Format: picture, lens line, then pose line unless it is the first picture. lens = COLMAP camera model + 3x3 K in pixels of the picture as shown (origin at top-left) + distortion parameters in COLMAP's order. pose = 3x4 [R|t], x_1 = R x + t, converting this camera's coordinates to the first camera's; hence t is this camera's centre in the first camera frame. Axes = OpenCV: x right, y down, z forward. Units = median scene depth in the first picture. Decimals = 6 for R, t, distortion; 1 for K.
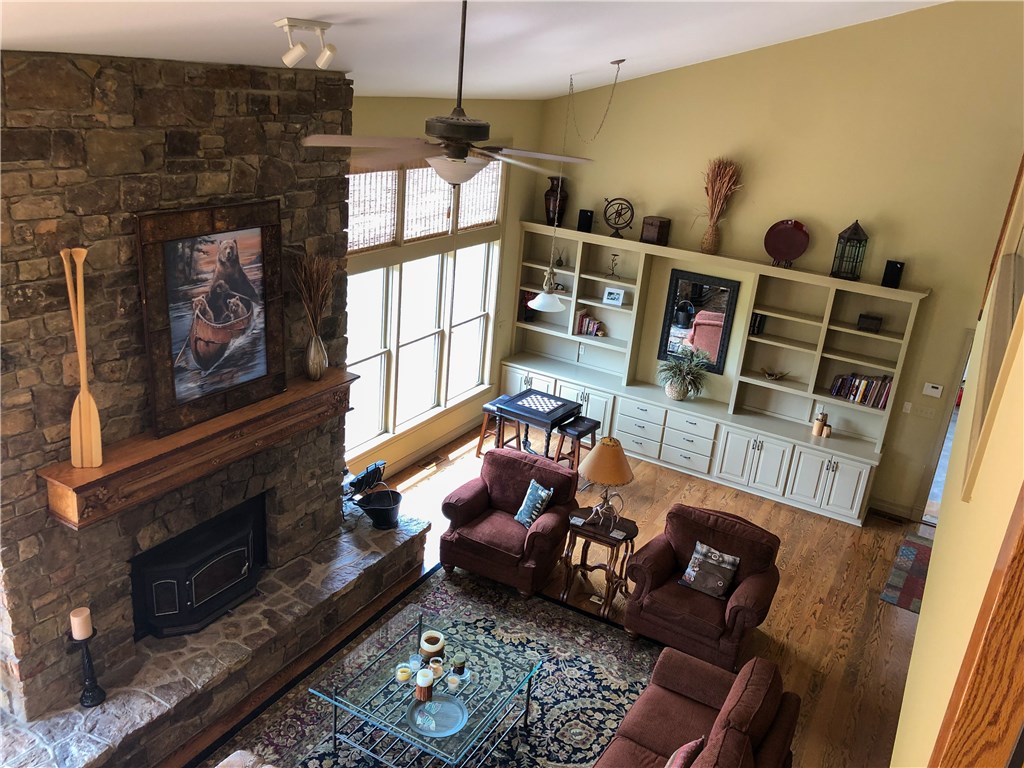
lens RADIAL K [[835.5, 0, 515.1], [0, 835.5, 378.7], [0, 0, 1]] dist [0.011814, -0.004214]
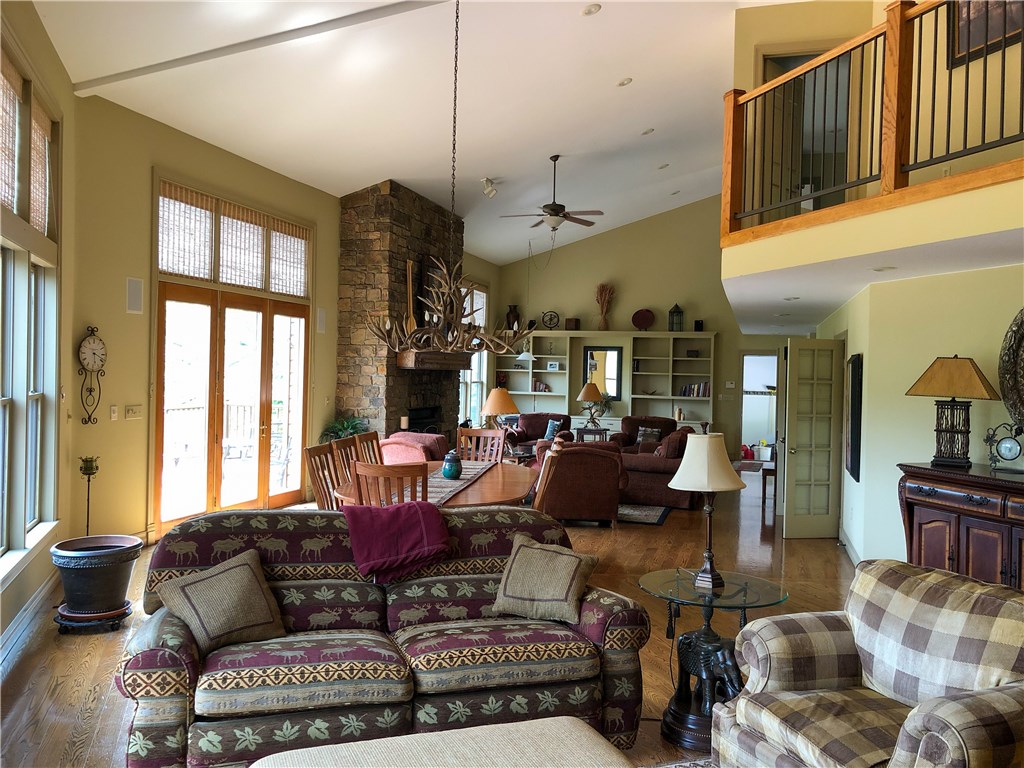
lens RADIAL K [[835.5, 0, 515.1], [0, 835.5, 378.7], [0, 0, 1]] dist [0.011814, -0.004214]
pose [[0.969861, -0.067430, 0.234143, -0.662253], [0.139818, 0.941006, -0.308154, 0.812916], [-0.199551, 0.331604, 0.922073, -1.041501]]
